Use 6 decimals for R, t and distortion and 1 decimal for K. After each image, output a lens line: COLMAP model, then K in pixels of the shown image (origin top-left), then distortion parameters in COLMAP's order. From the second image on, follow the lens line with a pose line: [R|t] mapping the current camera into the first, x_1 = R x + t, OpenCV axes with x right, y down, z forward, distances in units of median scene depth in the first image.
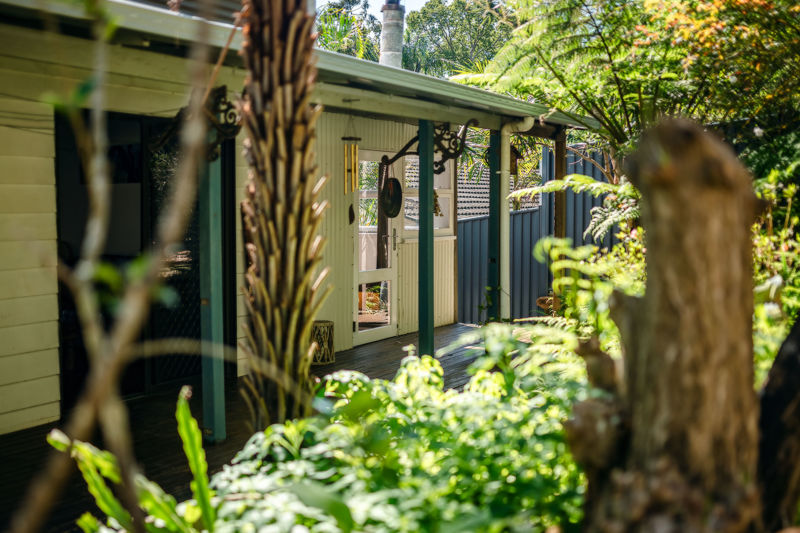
lens RADIAL K [[849.7, 0, 400.0], [0, 849.7, 266.5], [0, 0, 1]] dist [0.000318, -0.001274]
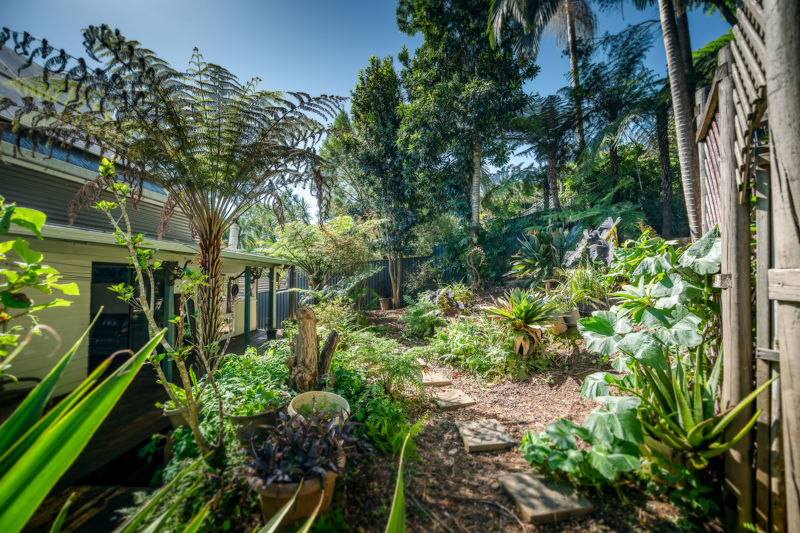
lens RADIAL K [[309.4, 0, 400.0], [0, 309.4, 266.5], [0, 0, 1]] dist [0.000076, 0.000045]
pose [[0.874603, 0.020611, 0.484401, -0.073398], [0.030638, 0.994750, -0.097644, -0.104780], [-0.483870, 0.100241, 0.869380, -0.608182]]
